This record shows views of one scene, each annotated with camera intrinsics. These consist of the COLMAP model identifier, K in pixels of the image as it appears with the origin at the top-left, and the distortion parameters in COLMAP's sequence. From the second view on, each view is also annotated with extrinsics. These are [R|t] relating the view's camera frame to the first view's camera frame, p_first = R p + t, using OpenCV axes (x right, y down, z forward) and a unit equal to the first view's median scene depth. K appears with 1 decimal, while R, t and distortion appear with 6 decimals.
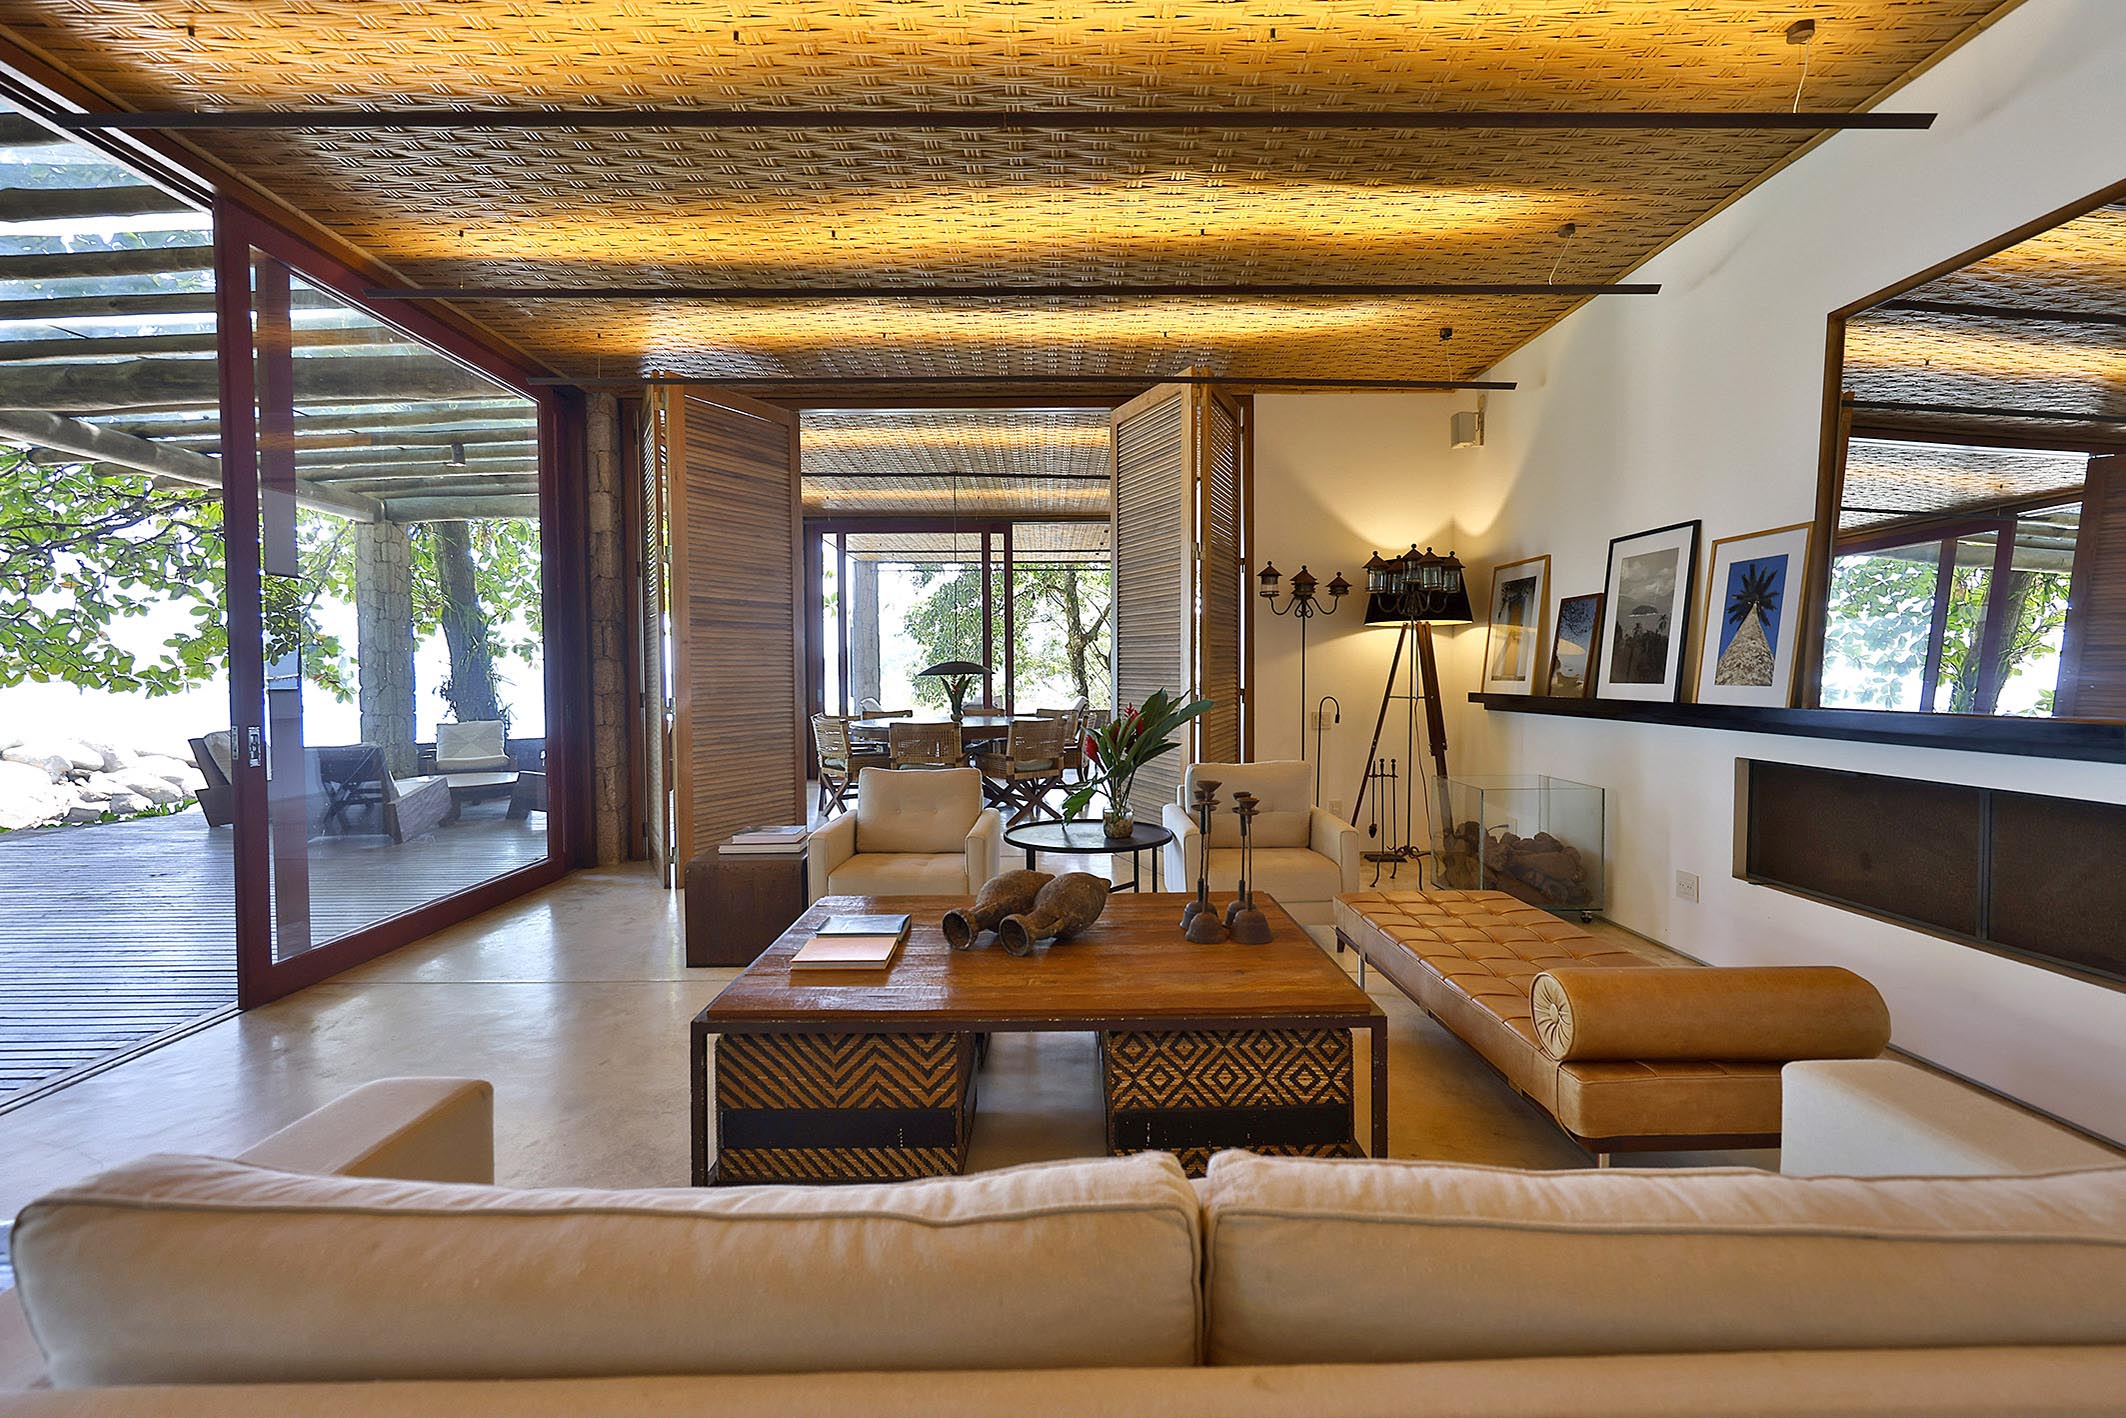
lens RADIAL K [[904.6, 0, 1040.3], [0, 904.6, 707.2], [0, 0, 1]] dist [-0.005913, 0.000399]
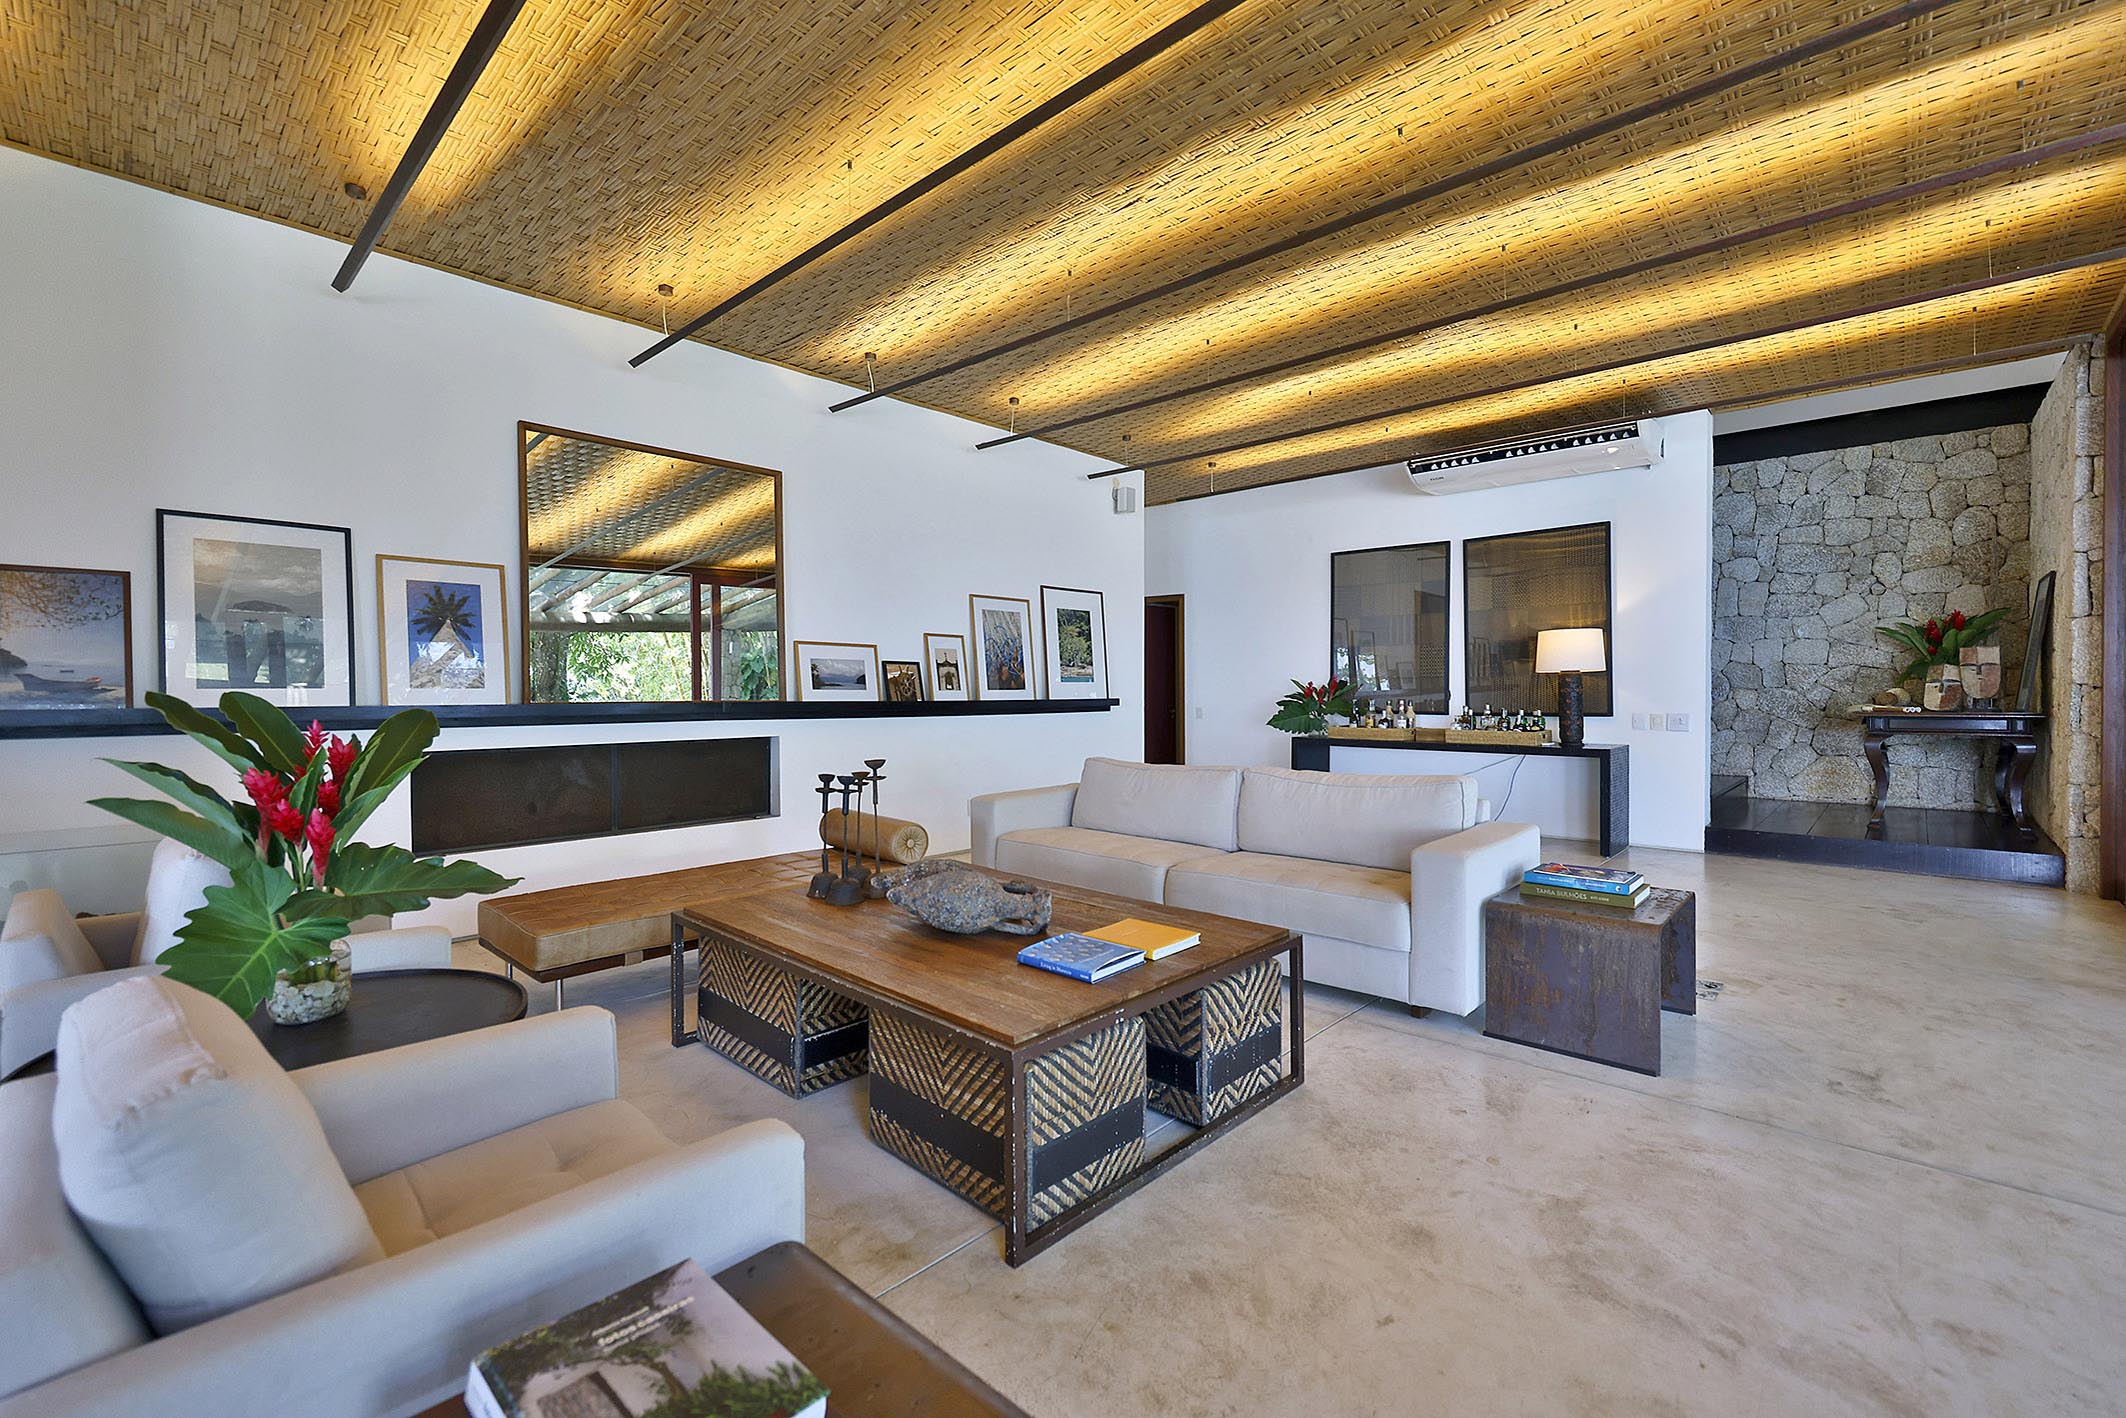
lens RADIAL K [[904.6, 0, 1058.4], [0, 904.6, 698.0], [0, 0, 1]] dist [-0.005913, 0.000399]
pose [[-0.725569, -0.000889, 0.688149, -0.390413], [0.032697, 0.998825, 0.035765, -0.017463], [-0.687373, 0.048451, -0.724687, 0.830796]]
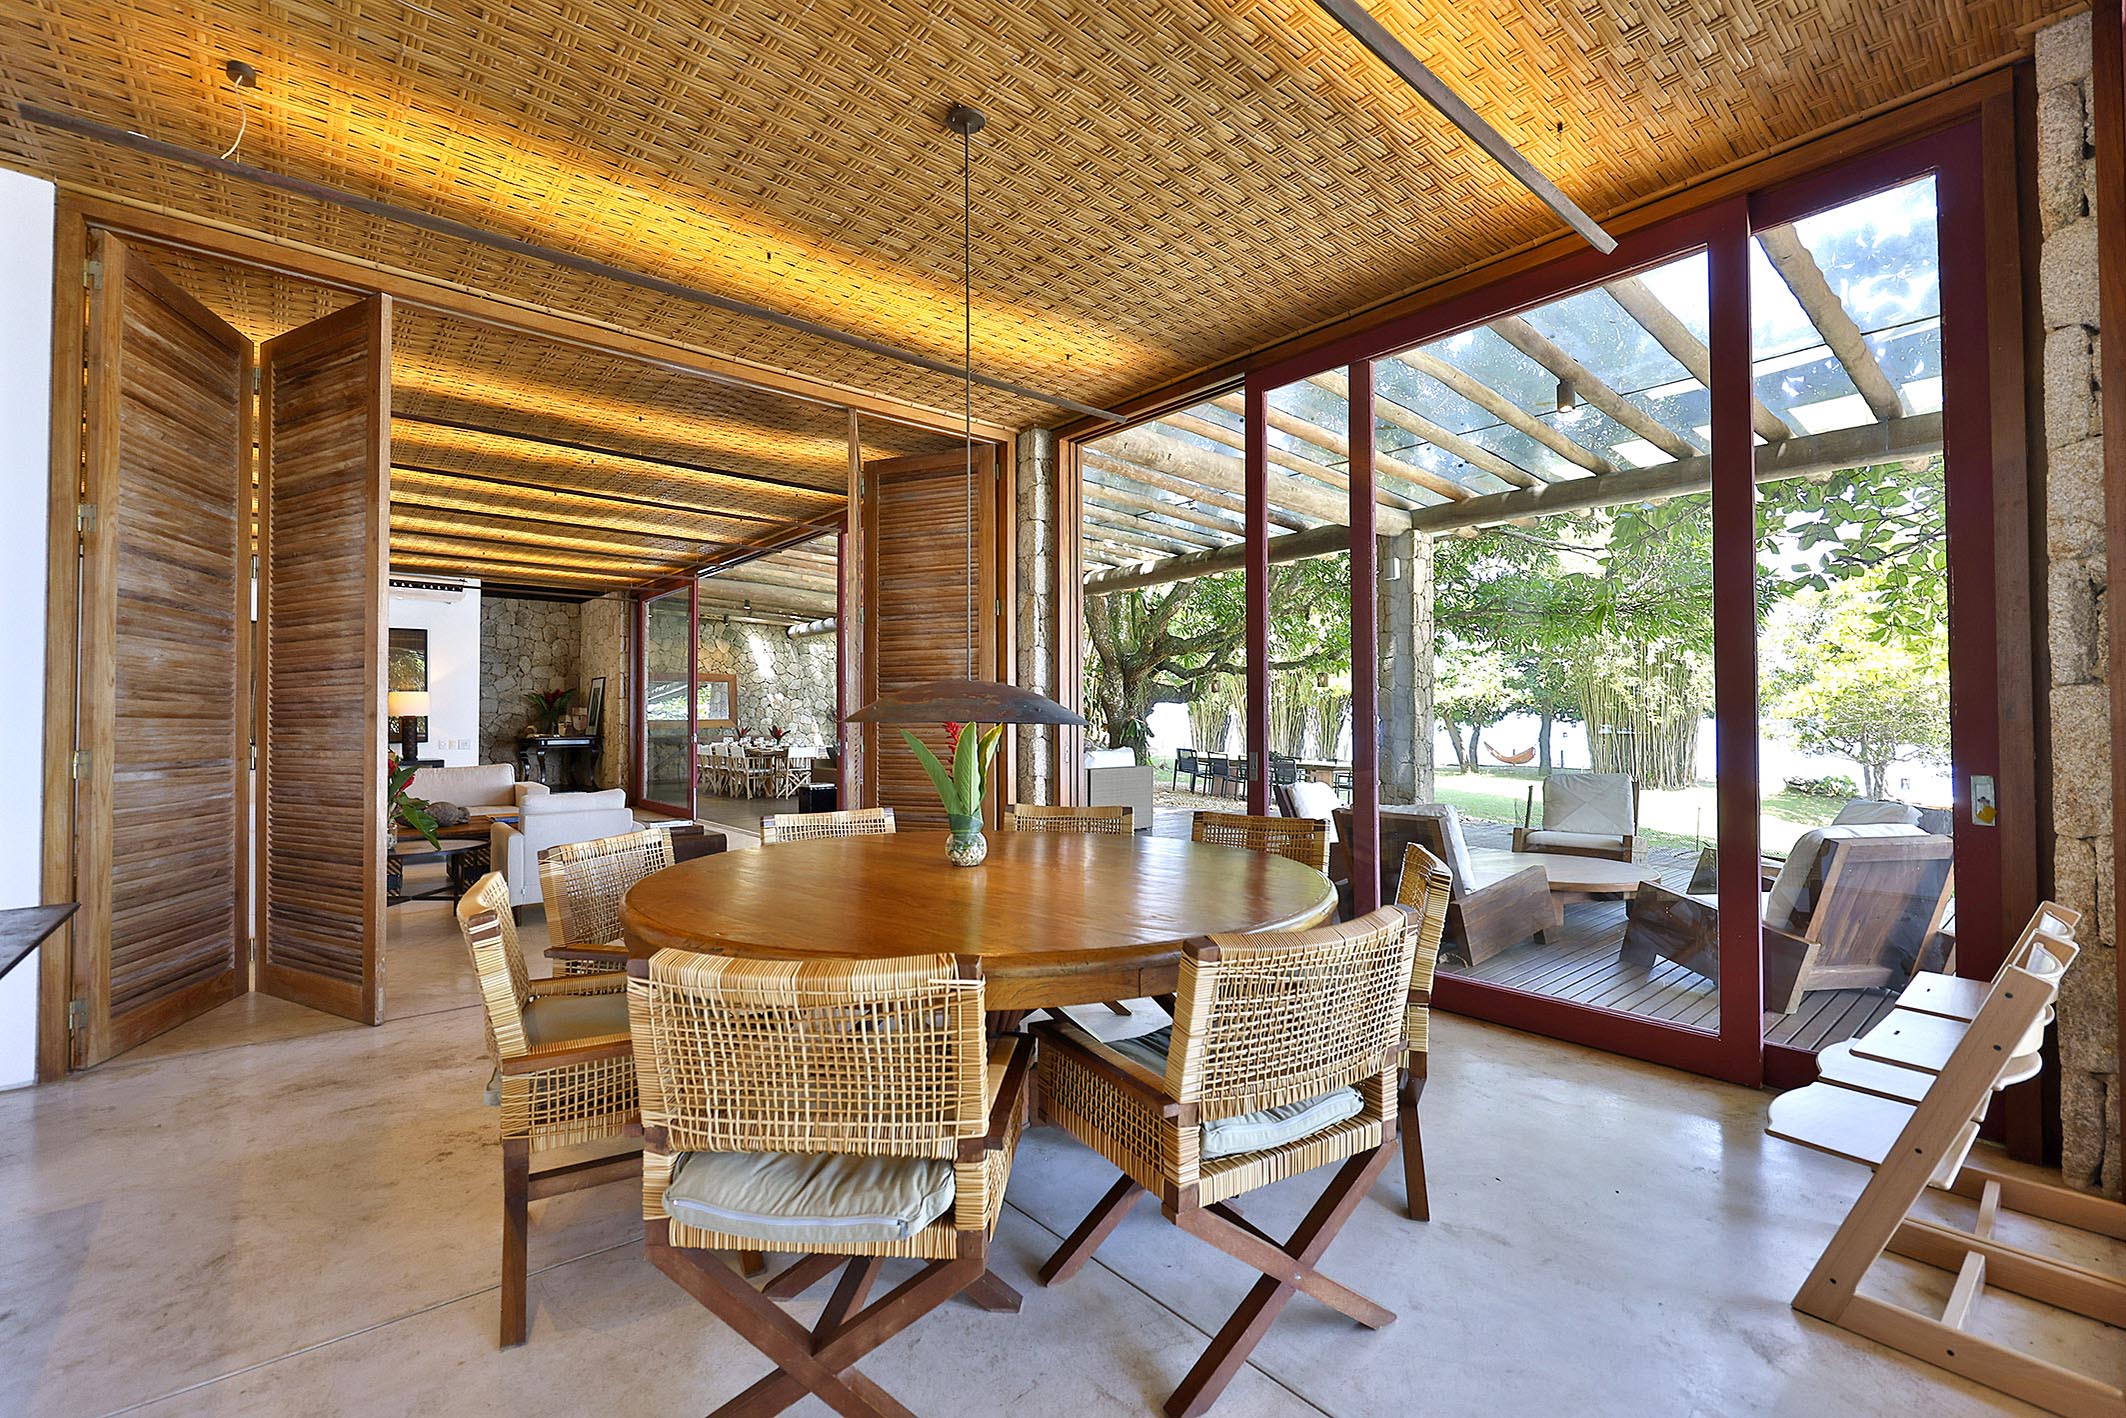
lens RADIAL K [[904.6, 0, 1066.0], [0, 904.6, 712.5], [0, 0, 1]] dist [-0.005913, 0.000399]
pose [[-0.777859, -0.004539, -0.628422, 0.051770], [-0.025573, 0.999374, 0.024436, -0.083824], [0.627918, 0.035079, -0.777488, 2.019652]]
